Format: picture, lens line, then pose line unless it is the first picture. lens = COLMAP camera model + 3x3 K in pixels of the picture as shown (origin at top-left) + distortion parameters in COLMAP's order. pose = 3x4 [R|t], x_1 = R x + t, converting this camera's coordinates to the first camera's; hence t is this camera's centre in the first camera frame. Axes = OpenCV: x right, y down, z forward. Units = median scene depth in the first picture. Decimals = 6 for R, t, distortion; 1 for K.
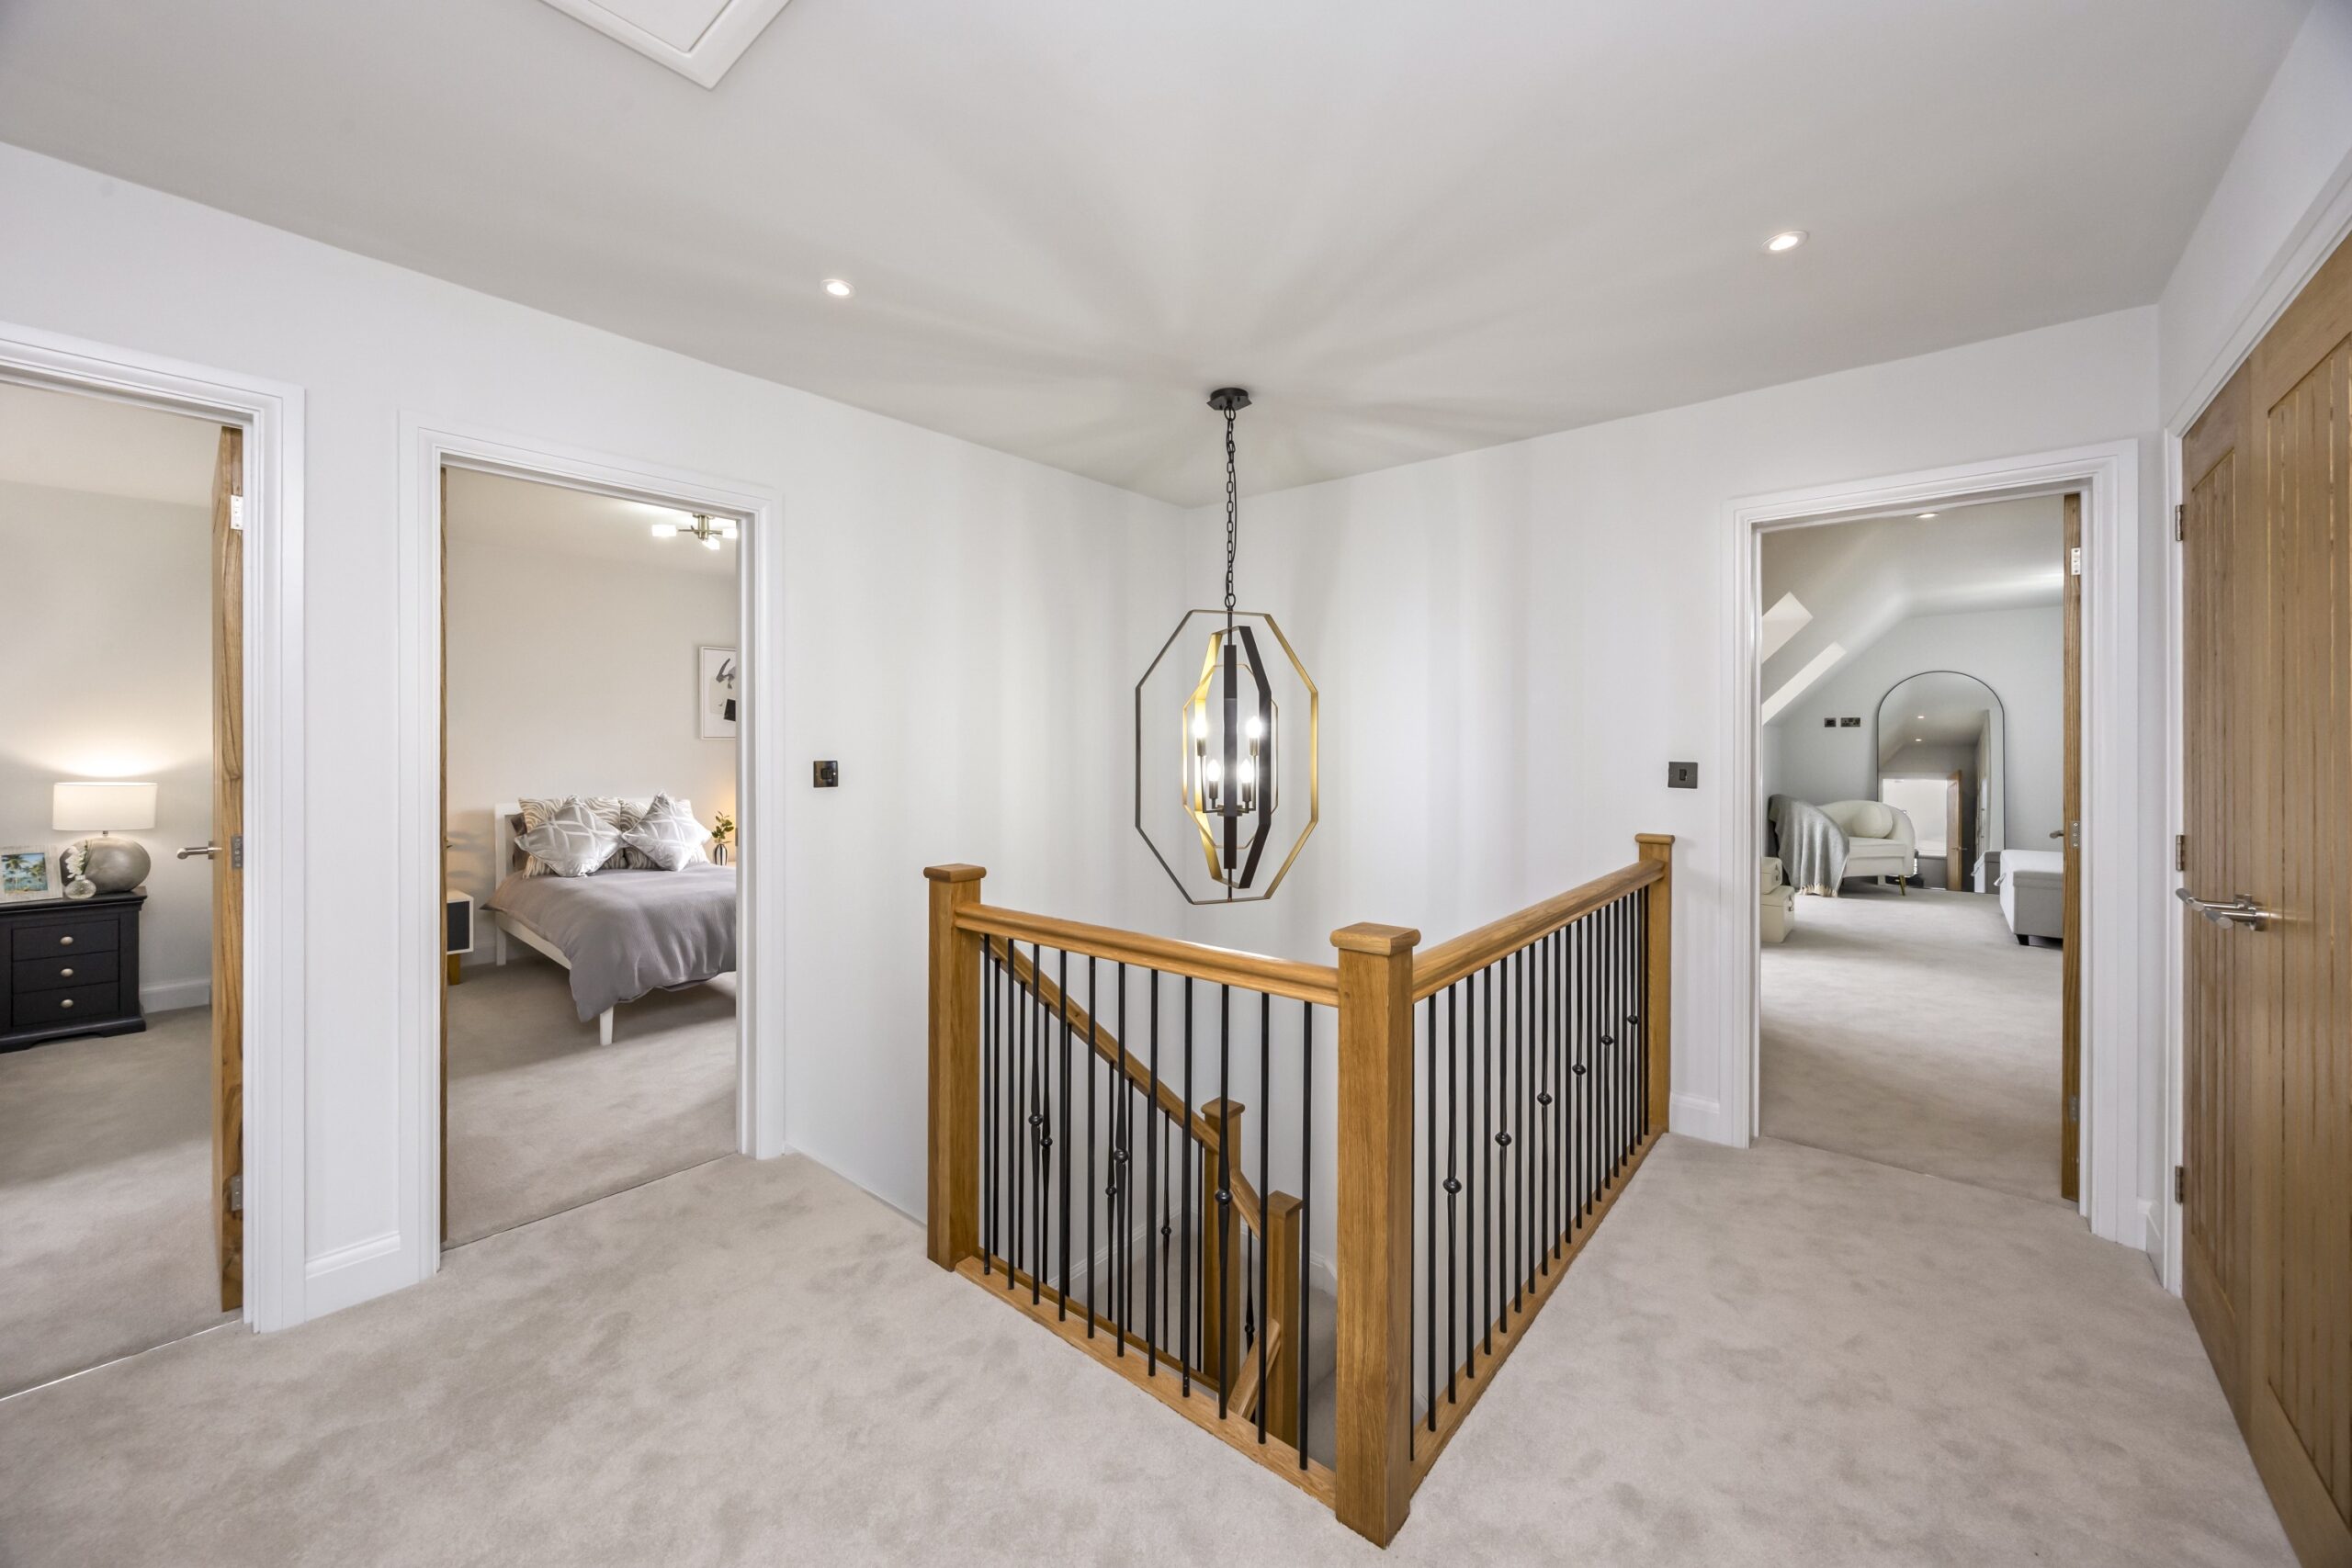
lens RADIAL K [[916.2, 0, 1175.3], [0, 916.2, 760.3], [0, 0, 1]] dist [-0.000578, -0.000070]
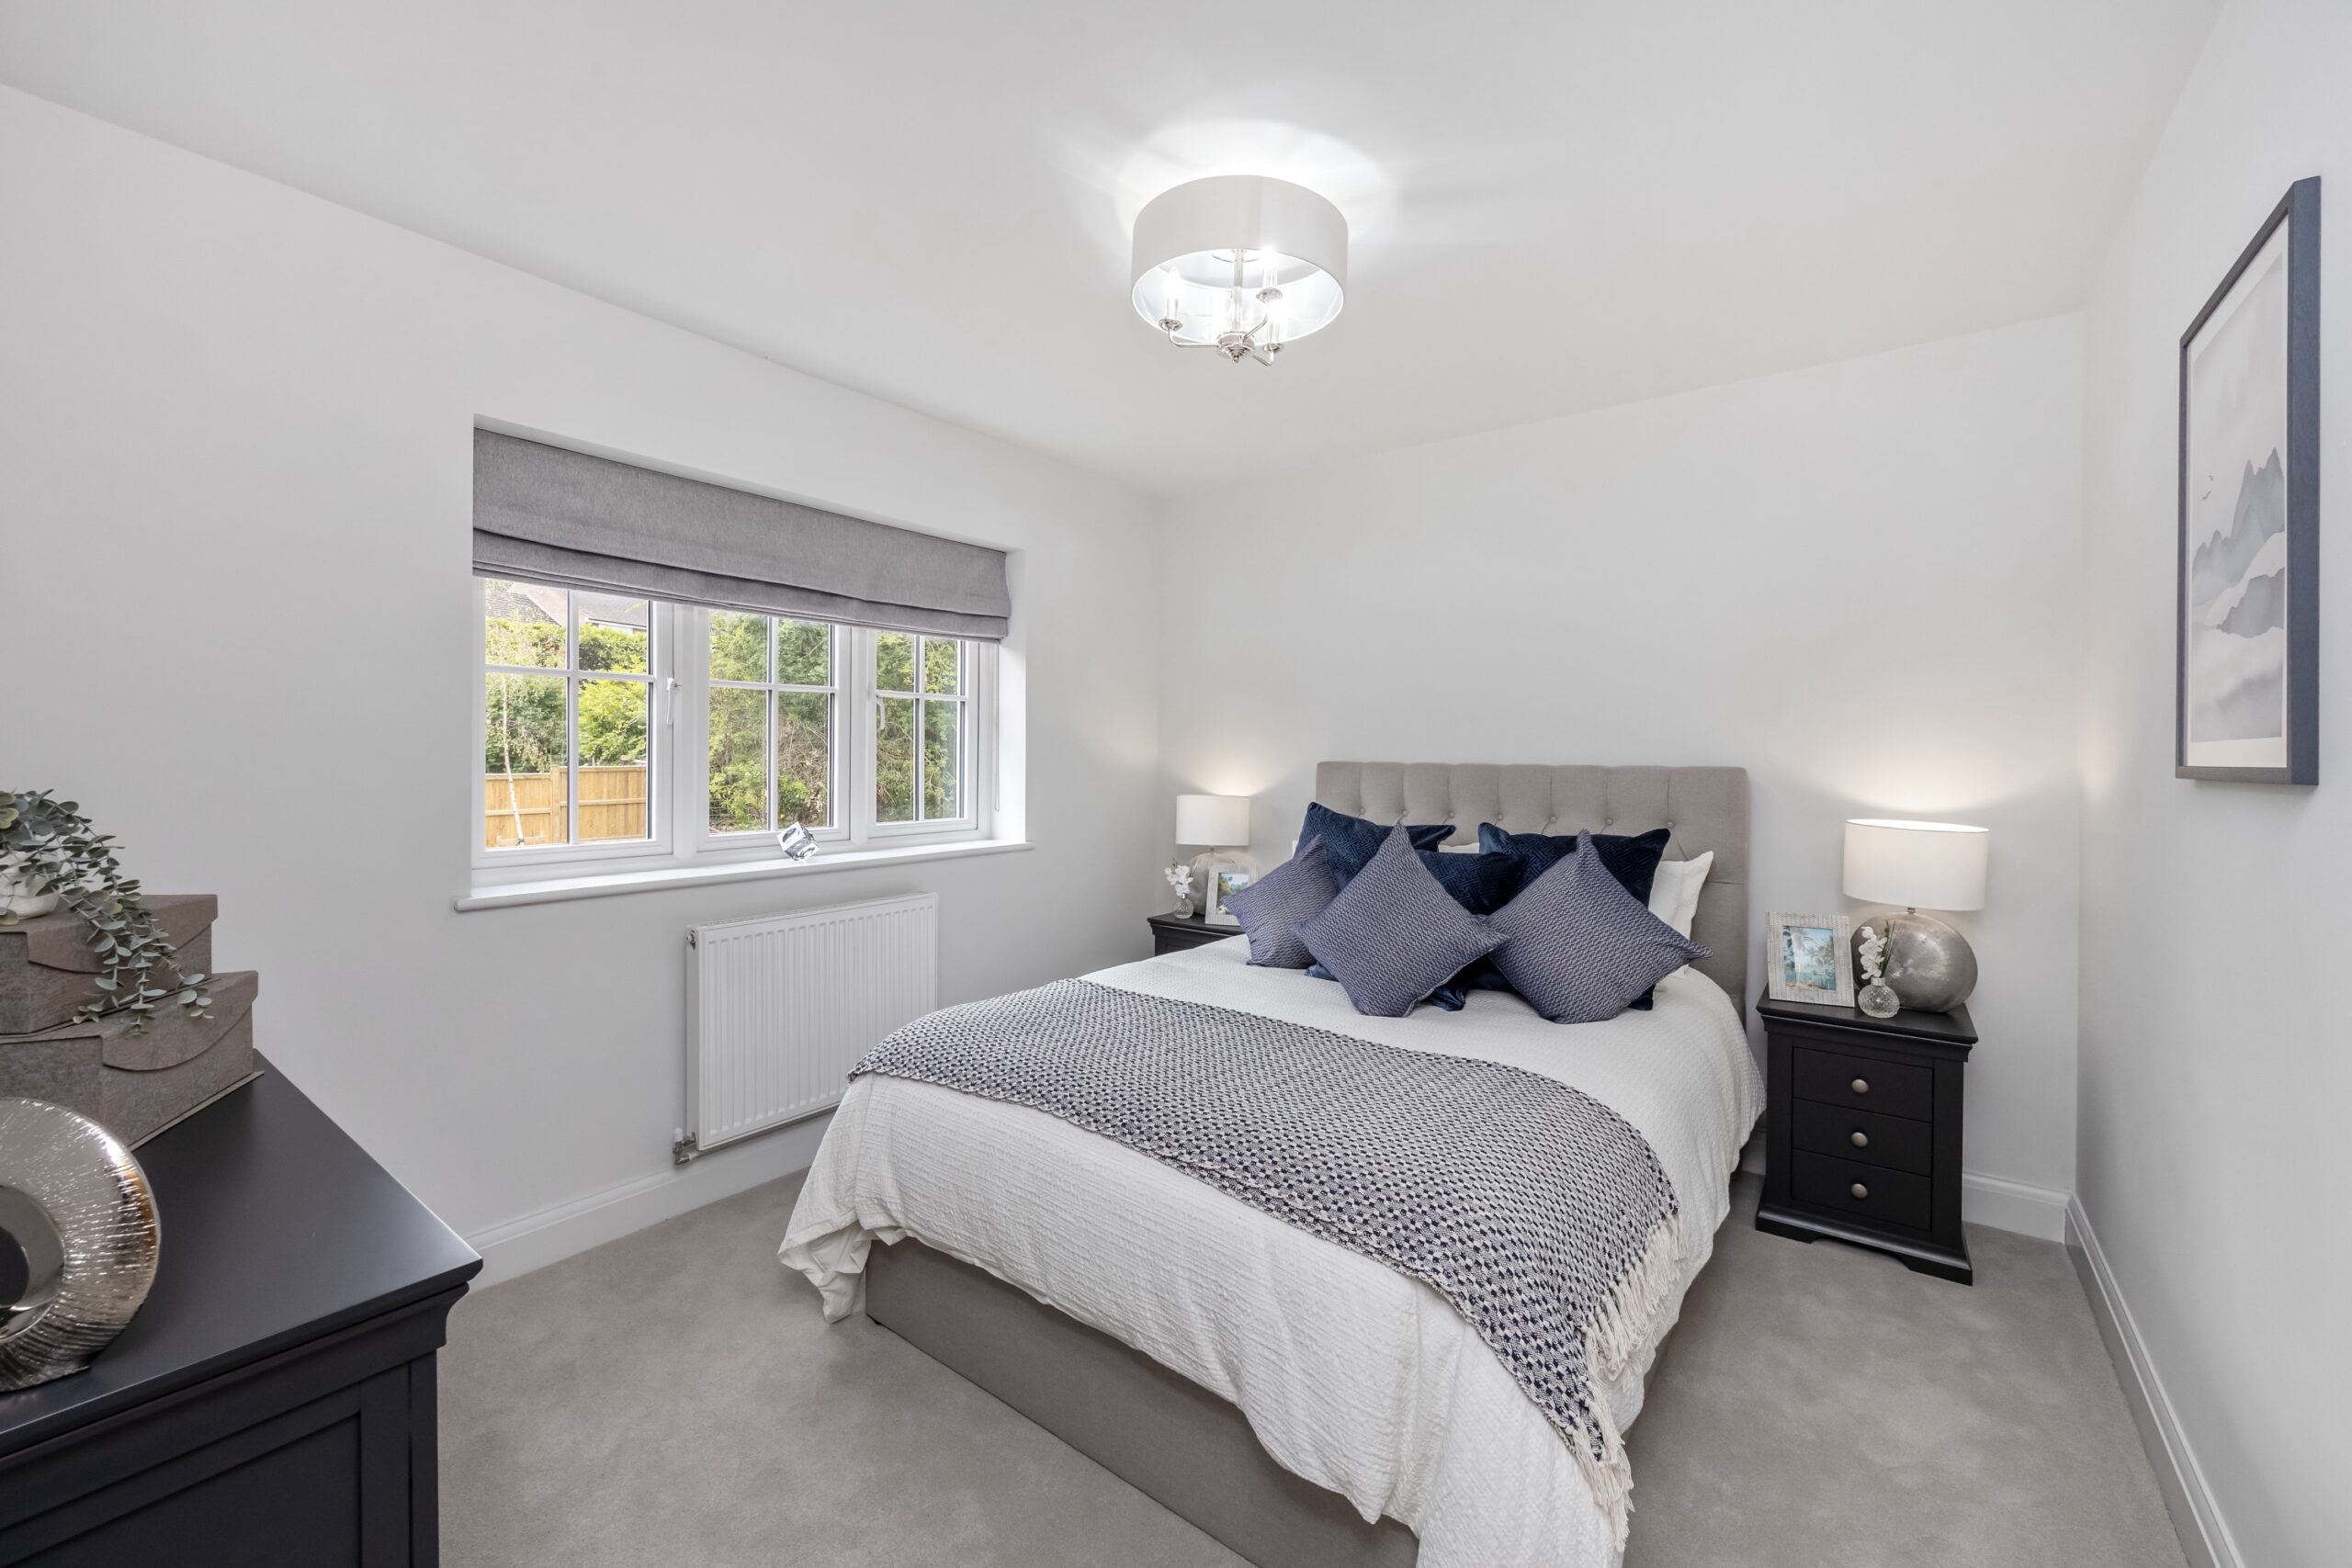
lens RADIAL K [[916.2, 0, 1176.6], [0, 916.2, 775.8], [0, 0, 1]] dist [-0.000578, -0.000070]
pose [[0.031542, -0.000186, -0.999502, -0.607502], [-0.002025, 0.999998, -0.000250, -0.005637], [0.999500, 0.002032, 0.031542, 0.518536]]
